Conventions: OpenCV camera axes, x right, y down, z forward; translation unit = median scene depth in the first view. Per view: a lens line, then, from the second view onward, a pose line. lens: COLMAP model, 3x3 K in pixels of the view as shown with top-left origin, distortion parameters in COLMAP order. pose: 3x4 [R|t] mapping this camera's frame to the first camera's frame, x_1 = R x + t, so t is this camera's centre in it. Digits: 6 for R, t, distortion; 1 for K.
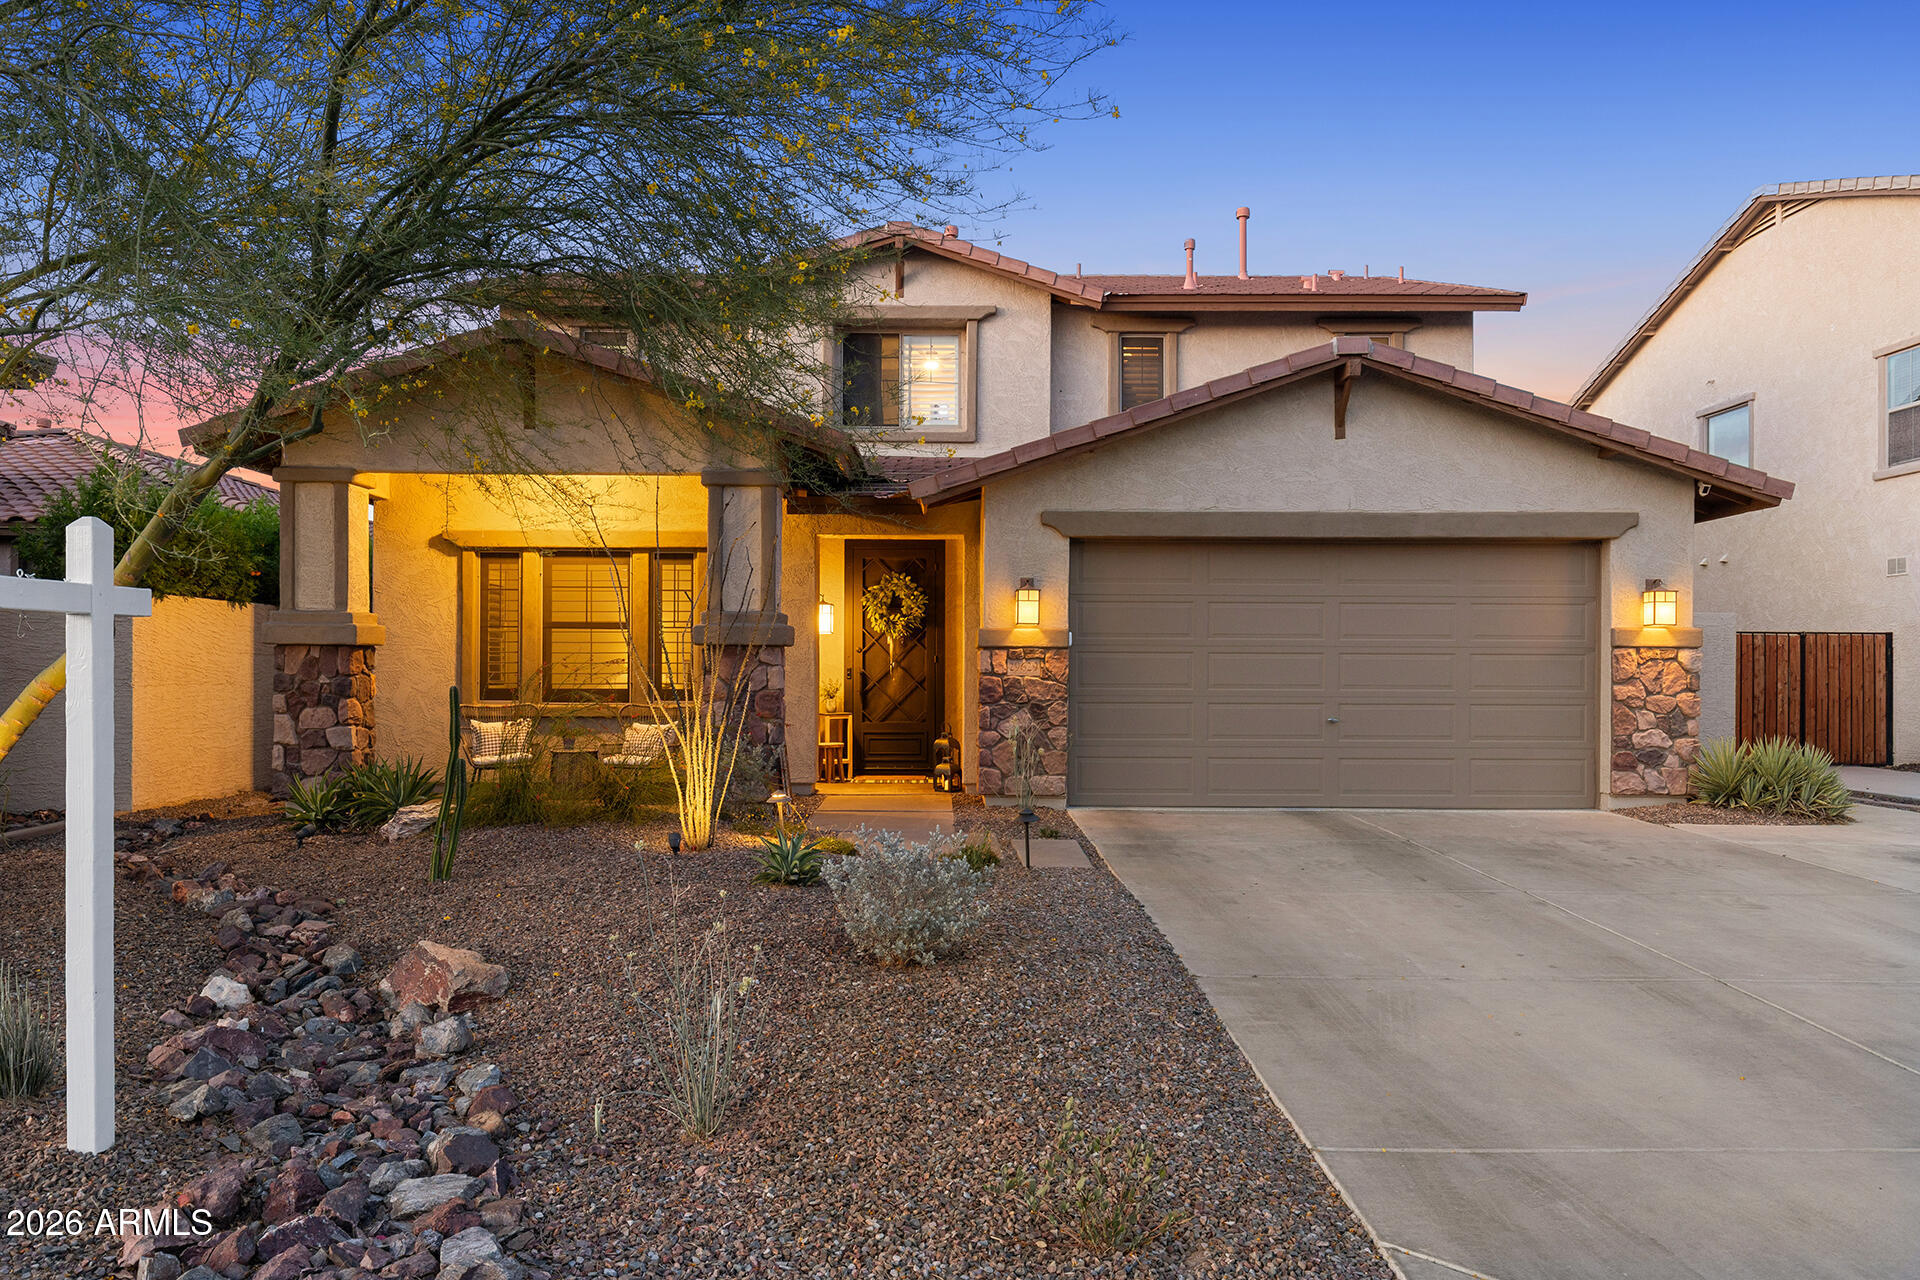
lens RADIAL K [[1289.0, 0, 952.4], [0, 1289.0, 673.3], [0, 0, 1]] dist [-0.005679, 0.001101]
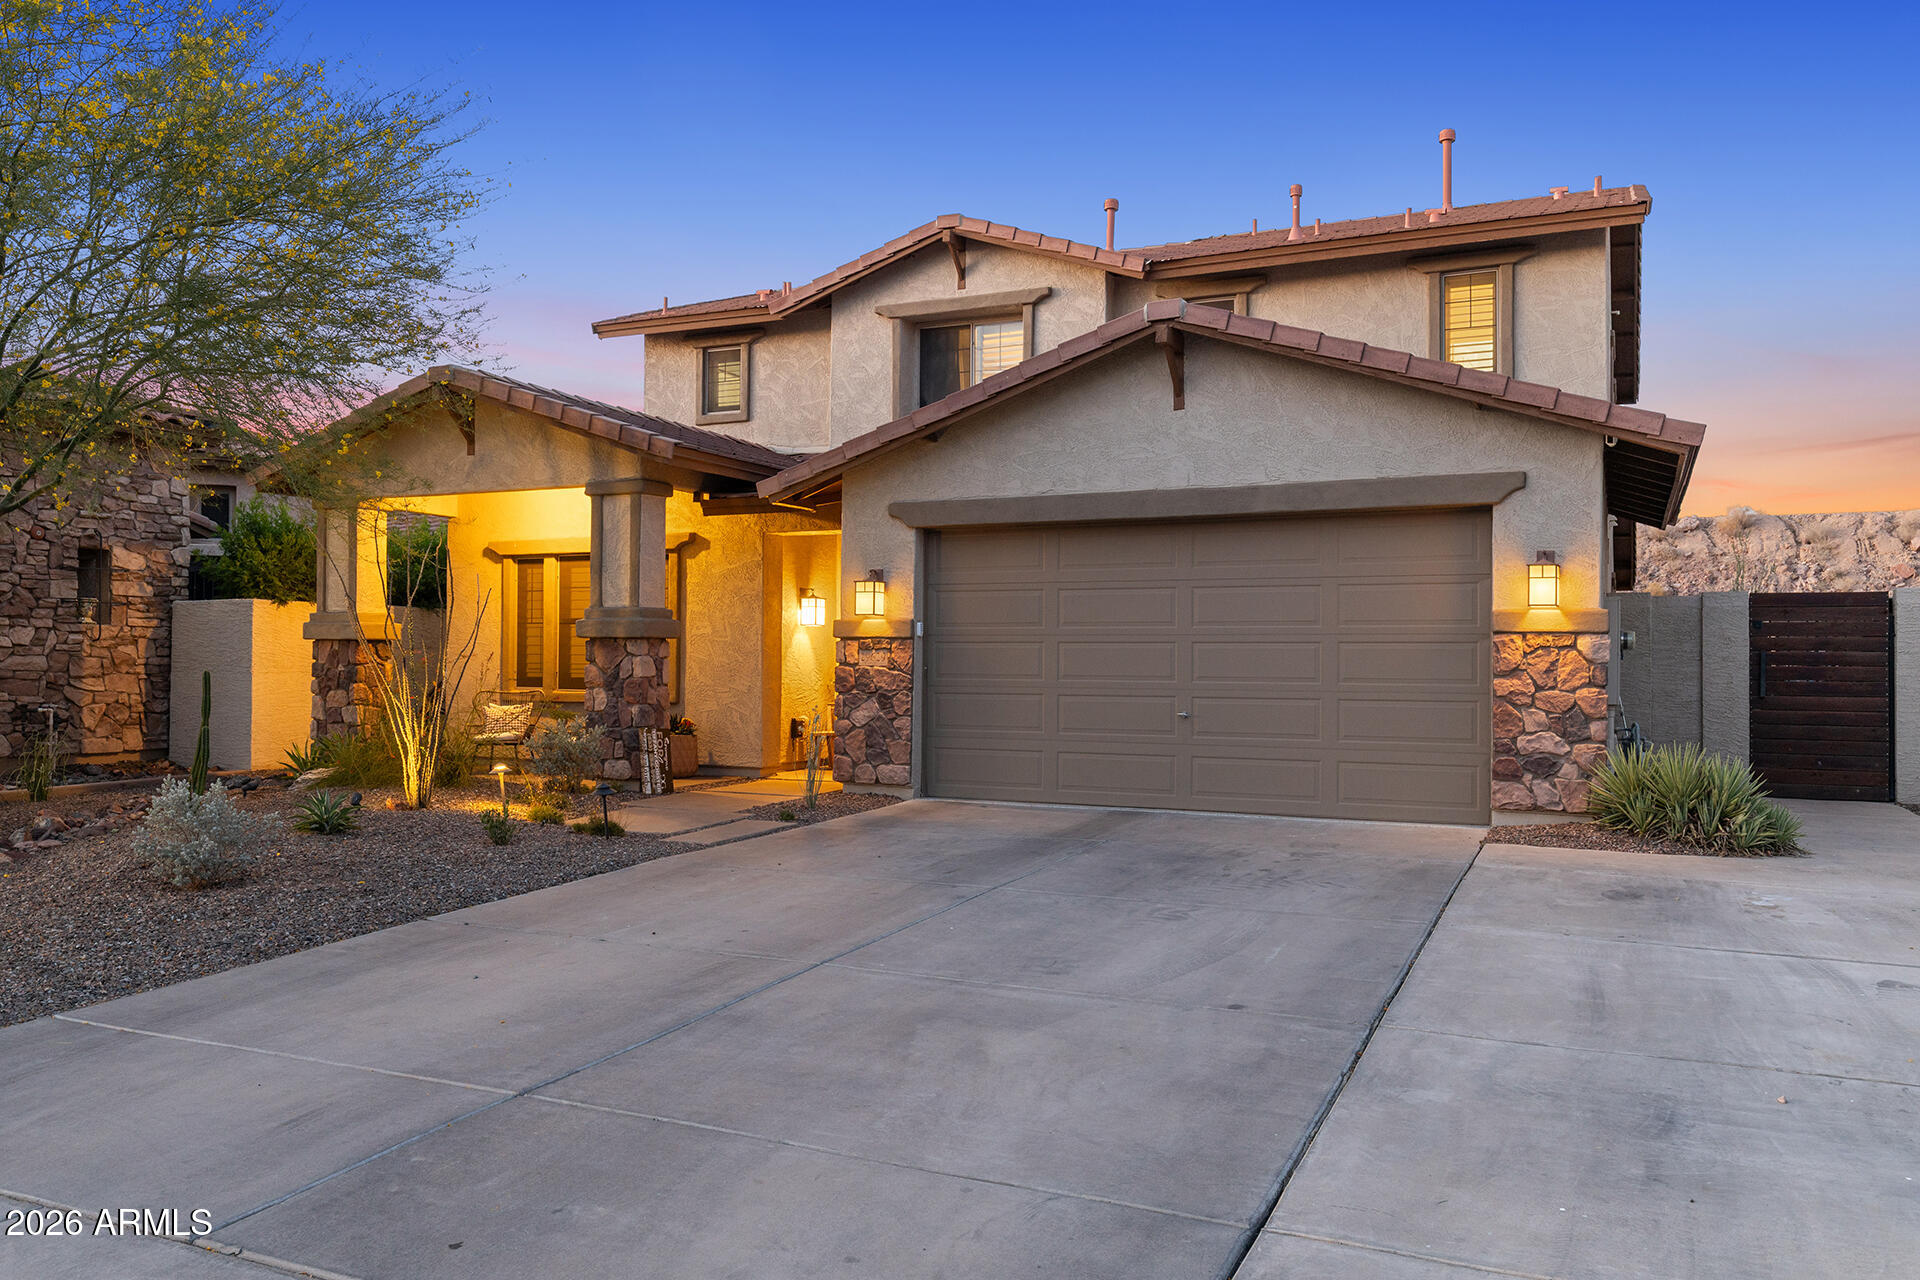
lens RADIAL K [[1395.7, 0, 956.4], [0, 1395.7, 646.5], [0, 0, 1]] dist [-0.022086, -0.003202]
pose [[0.908394, -0.004266, -0.418092, 0.569346], [-0.002696, 0.999867, -0.016059, 0.004043], [0.418106, 0.015716, 0.908262, 0.029098]]
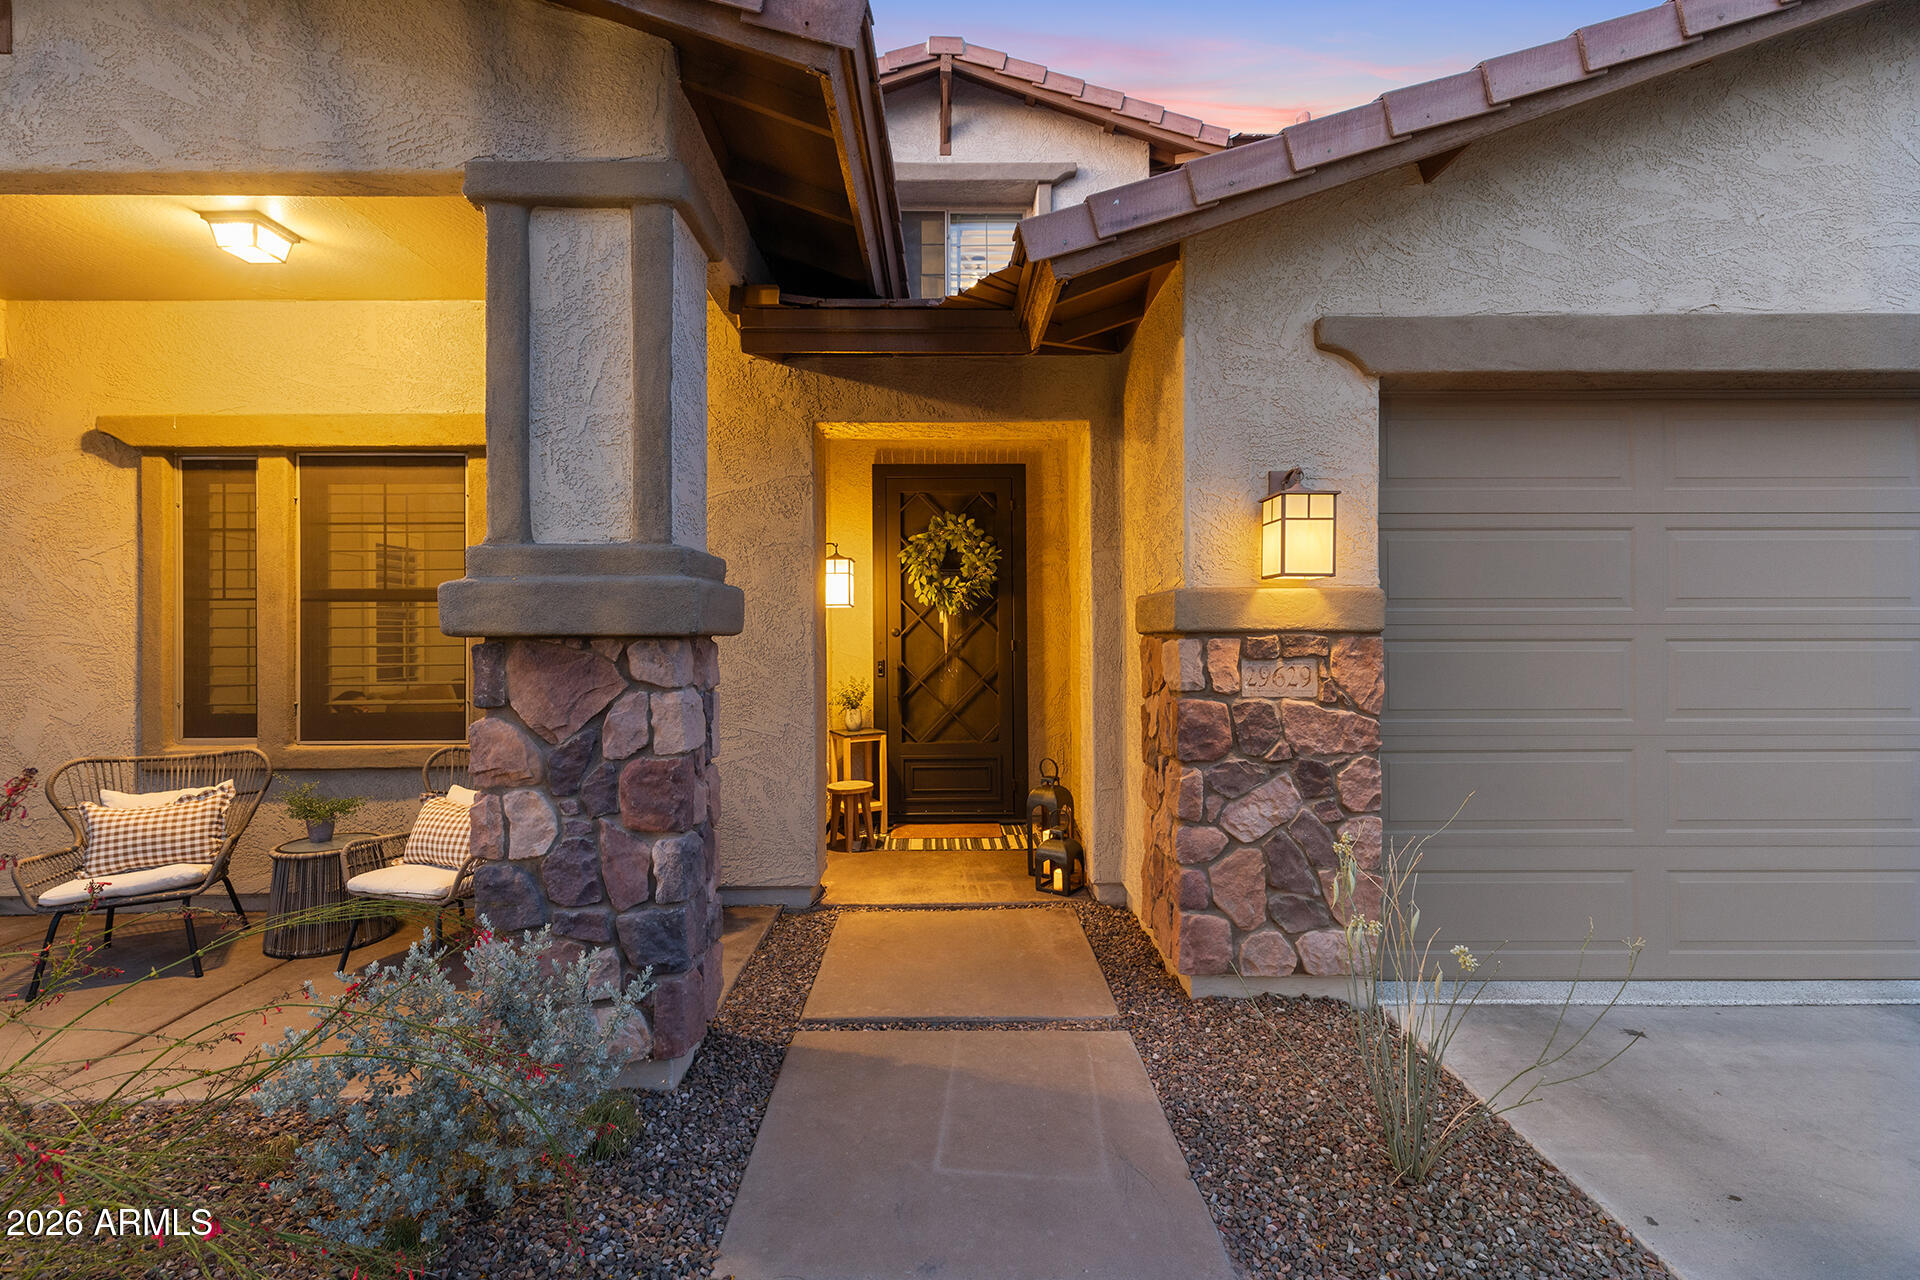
lens RADIAL K [[866.4, 0, 961.4], [0, 866.4, 632.5], [0, 0, 1]] dist [0.005304, -0.002548]
pose [[0.999935, -0.009545, 0.006273, -0.052572], [0.009586, 0.999932, -0.006607, -0.018876], [-0.006210, 0.006667, 0.999958, 0.703894]]
